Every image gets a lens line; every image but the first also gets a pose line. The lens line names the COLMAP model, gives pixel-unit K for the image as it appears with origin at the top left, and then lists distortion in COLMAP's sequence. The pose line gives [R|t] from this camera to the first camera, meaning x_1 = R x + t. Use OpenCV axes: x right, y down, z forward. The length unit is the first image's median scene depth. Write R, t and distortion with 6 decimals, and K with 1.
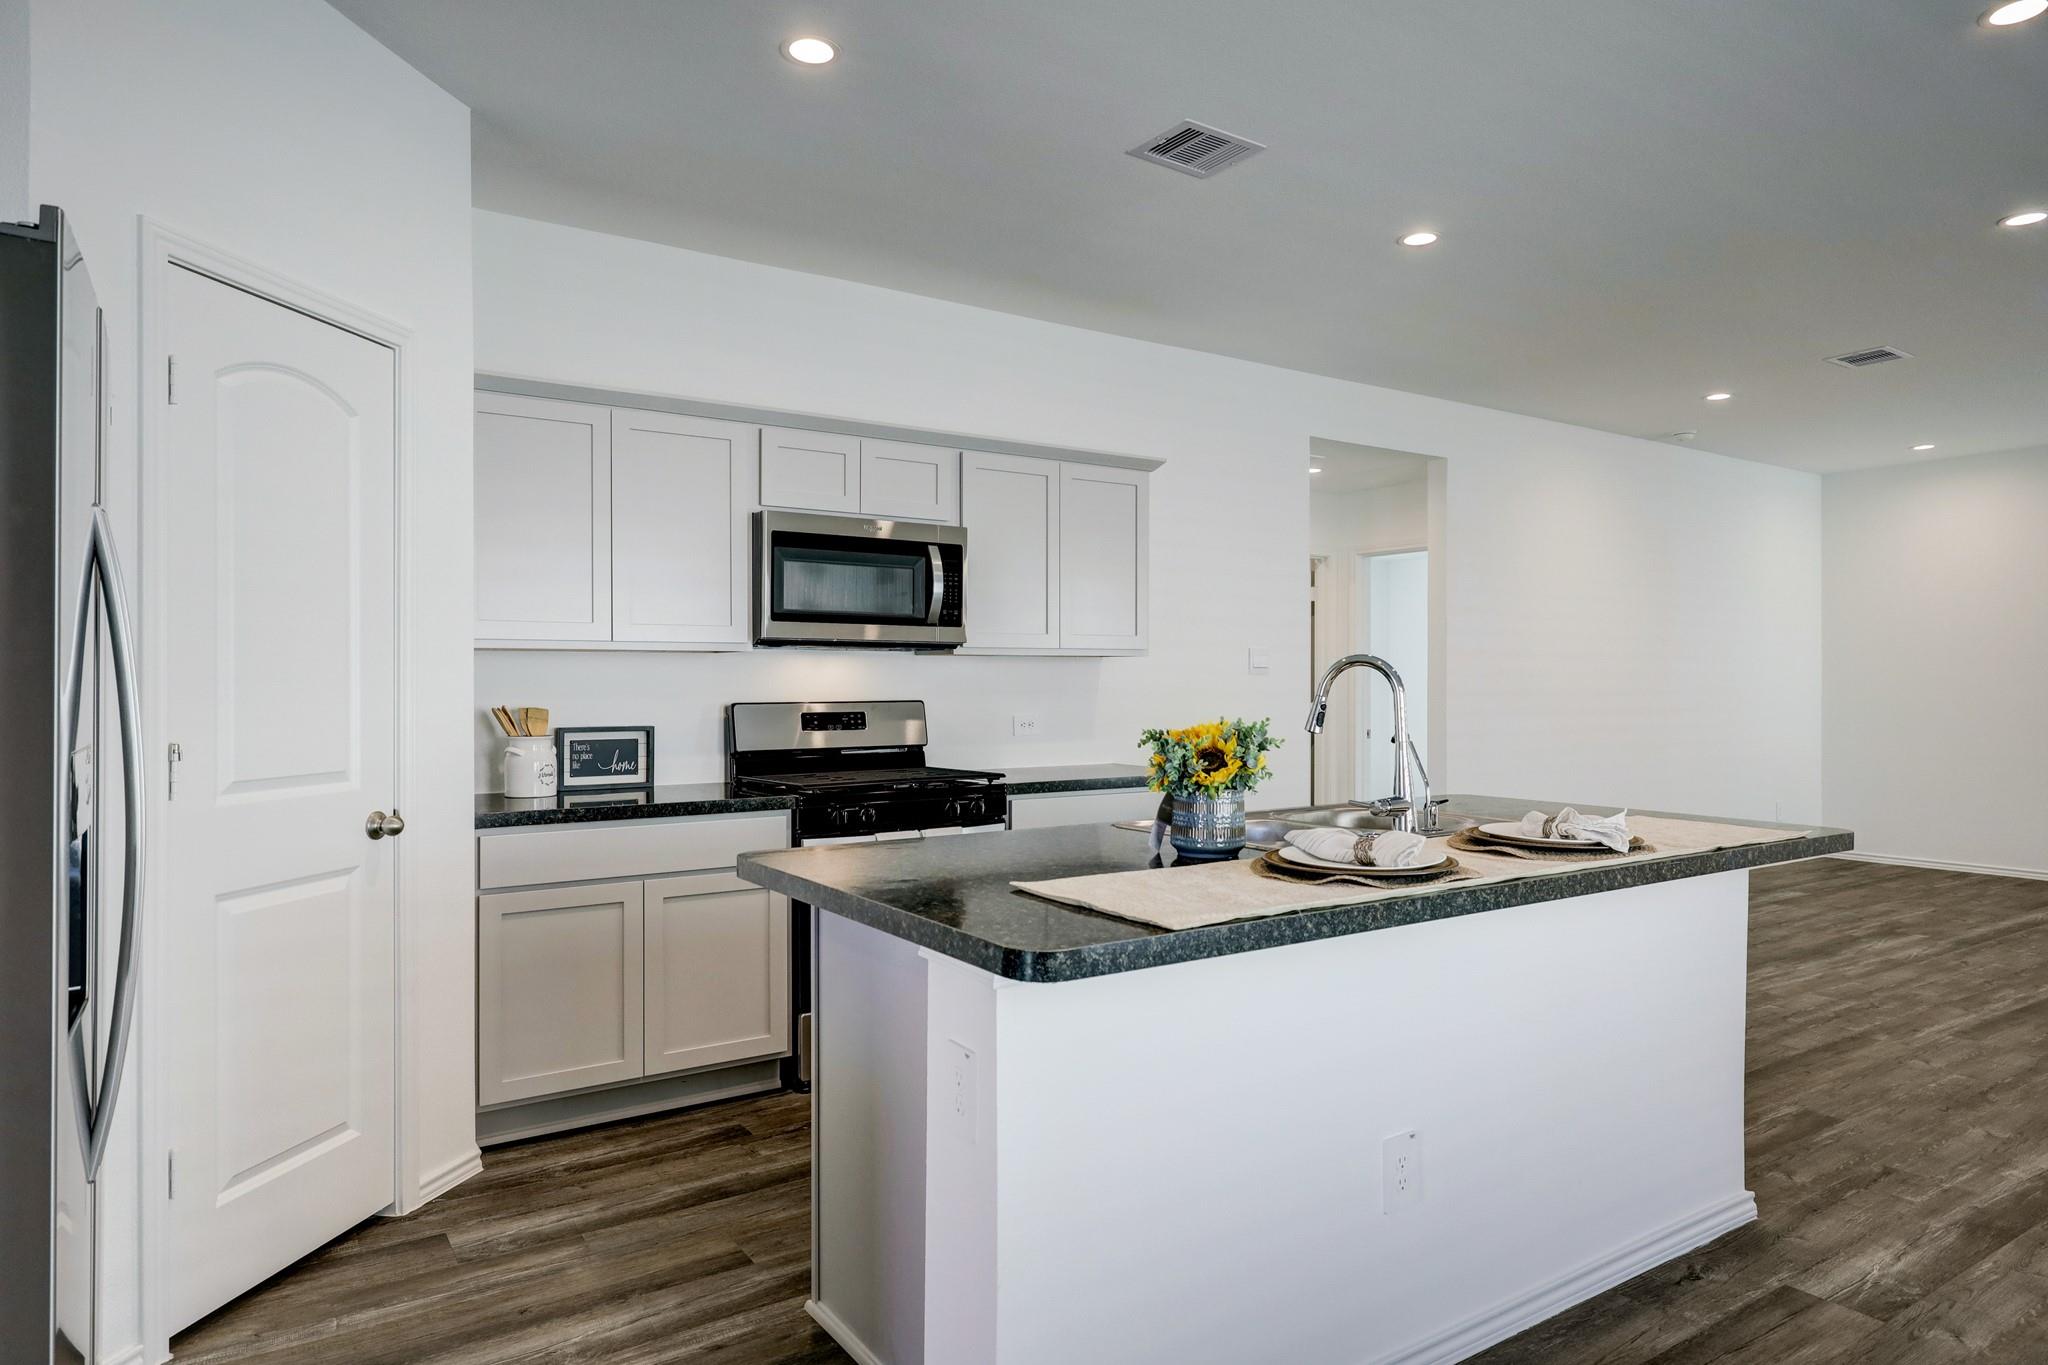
lens RADIAL K [[1234.1, 0, 1024.0], [0, 1234.1, 682.5], [0, 0, 1]] dist [0.004601, 0.001435]
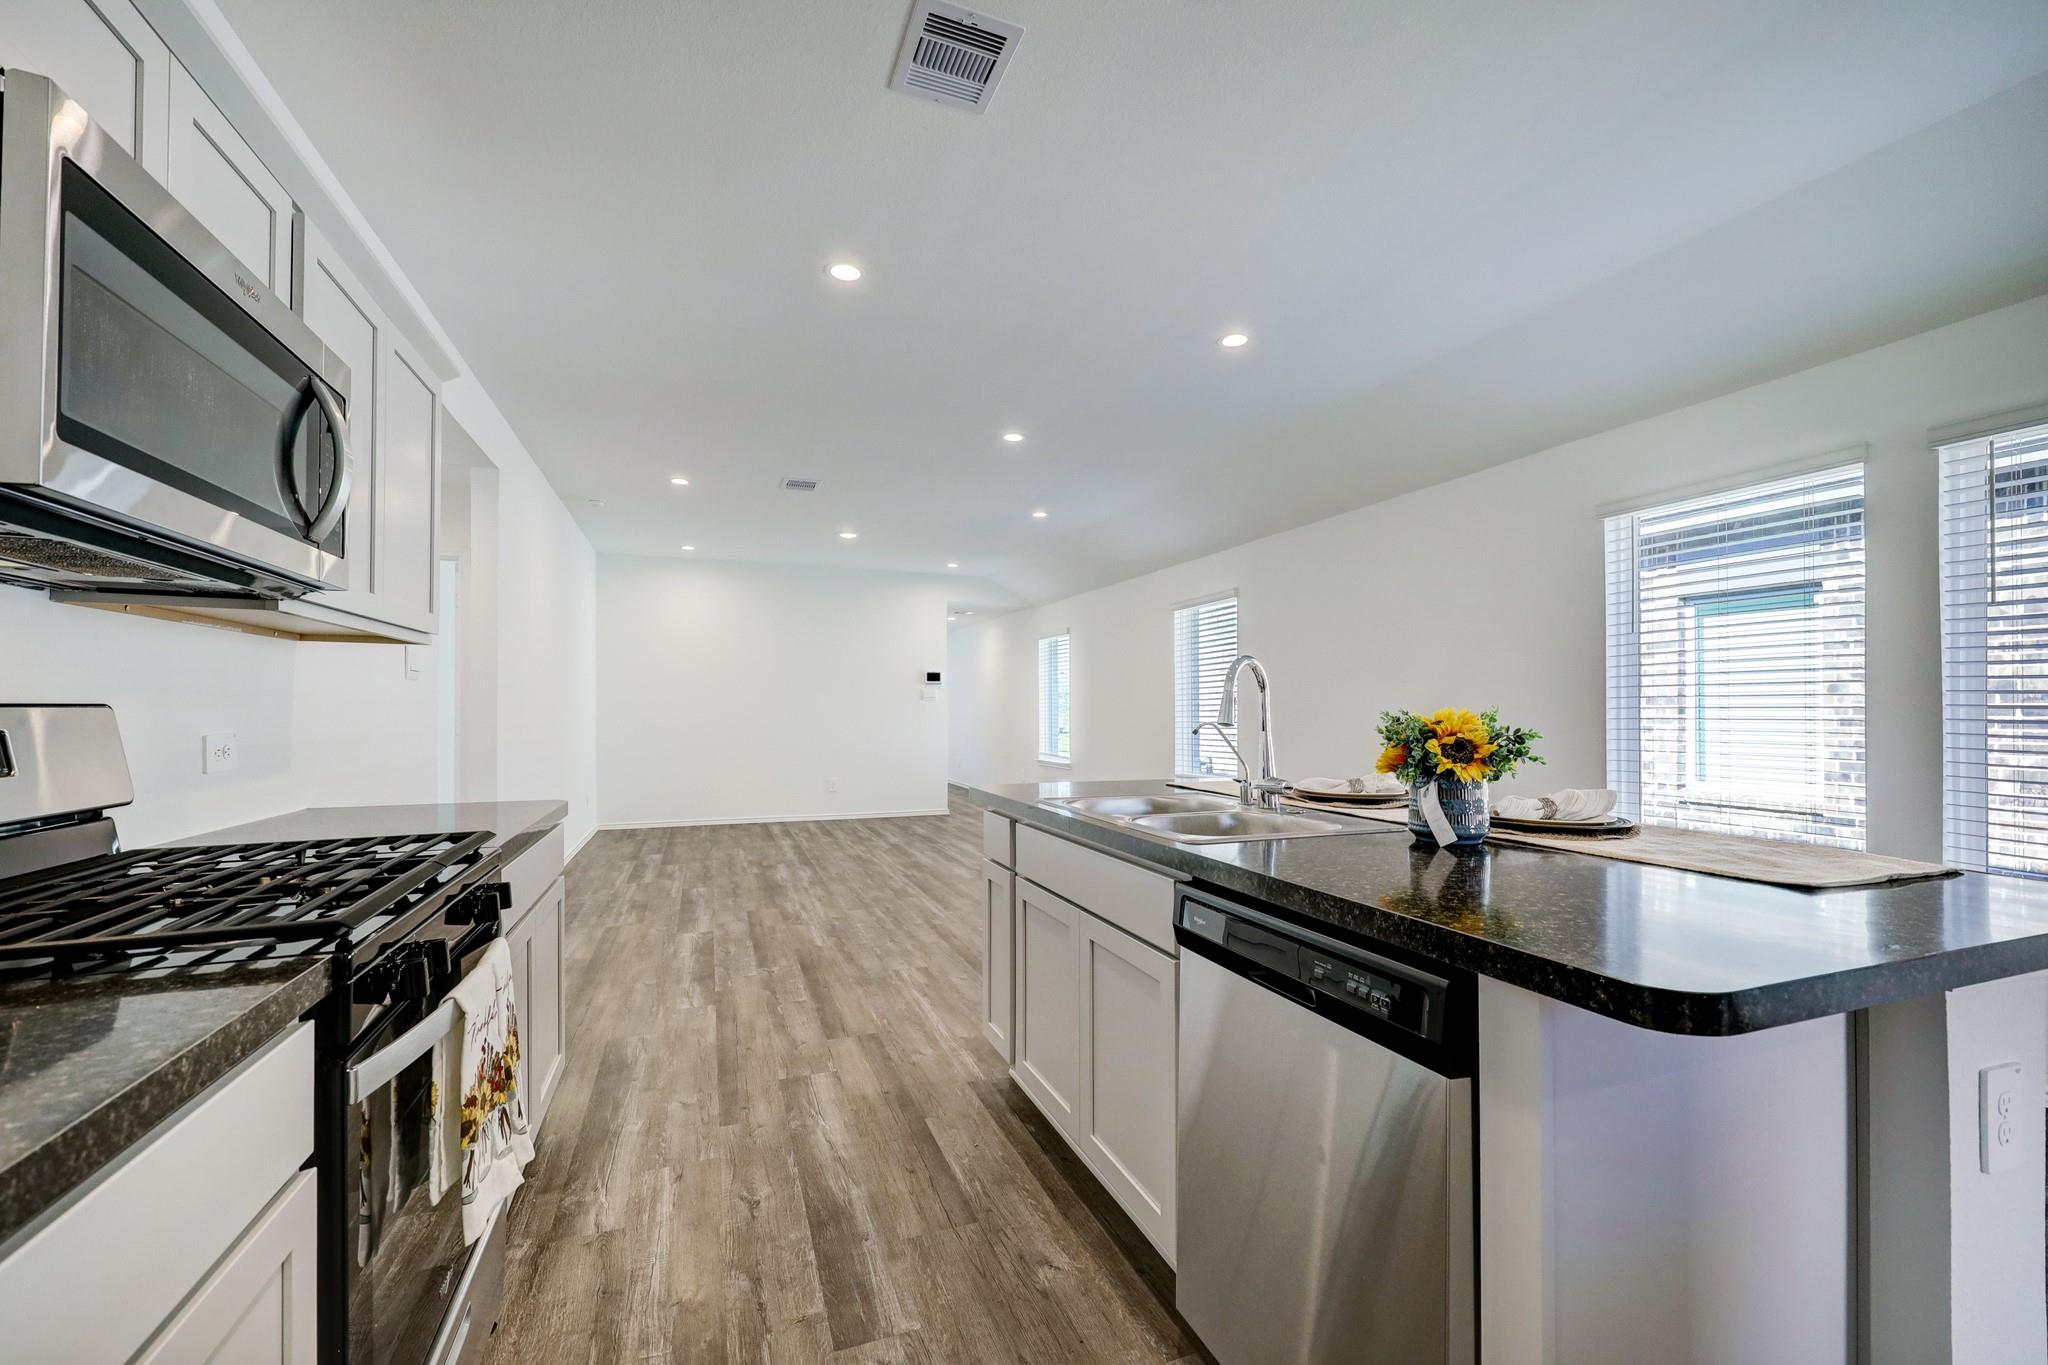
lens RADIAL K [[834.8, 0, 1011.9], [0, 834.8, 709.4], [0, 0, 1]] dist [0.000788, 0.000037]
pose [[0.233779, 0.004253, 0.972280, -0.379799], [-0.002161, 0.999990, -0.003855, 0.022883], [-0.972287, -0.001199, 0.233786, 0.790922]]
